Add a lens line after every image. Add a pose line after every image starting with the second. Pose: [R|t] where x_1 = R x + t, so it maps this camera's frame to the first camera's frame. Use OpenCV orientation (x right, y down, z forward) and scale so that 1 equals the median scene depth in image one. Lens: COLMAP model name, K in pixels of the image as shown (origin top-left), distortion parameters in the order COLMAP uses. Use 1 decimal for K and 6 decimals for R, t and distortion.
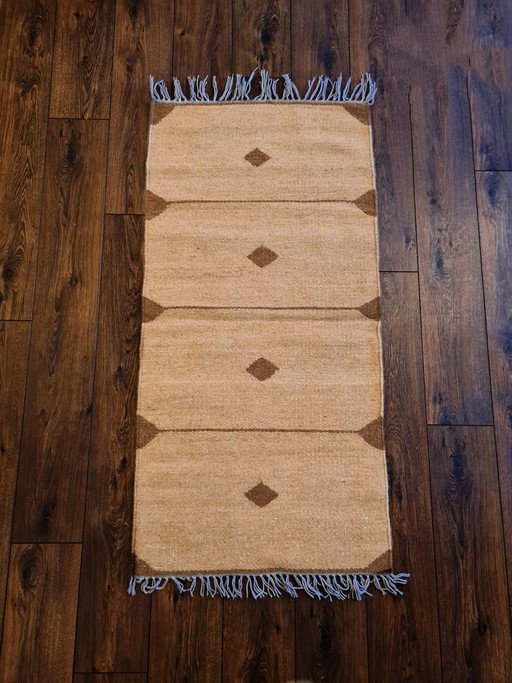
lens RADIAL K [[555.1, 0, 246.6], [0, 555.1, 340.6], [0, 0, 1]] dist [0.053783, -0.051633]
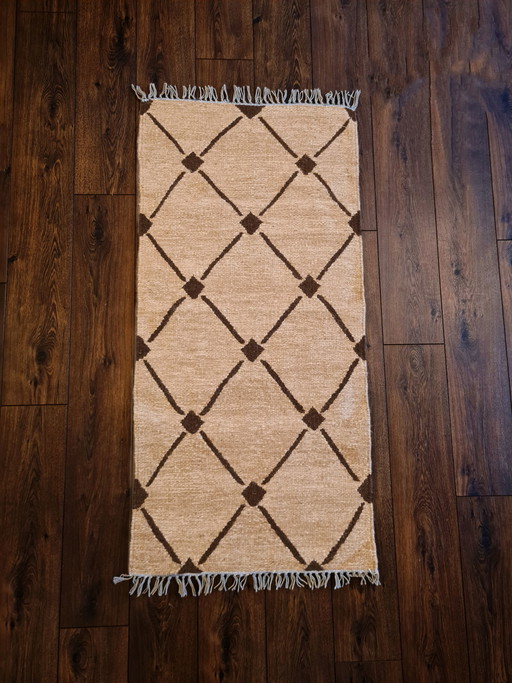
lens RADIAL K [[555.1, 0, 248.0], [0, 555.1, 335.8], [0, 0, 1]] dist [0.053783, -0.051633]
pose [[0.999298, -0.023036, 0.029539, -0.083421], [0.021585, 0.998587, 0.048553, -0.197100], [-0.030616, -0.047882, 0.998384, -0.012280]]
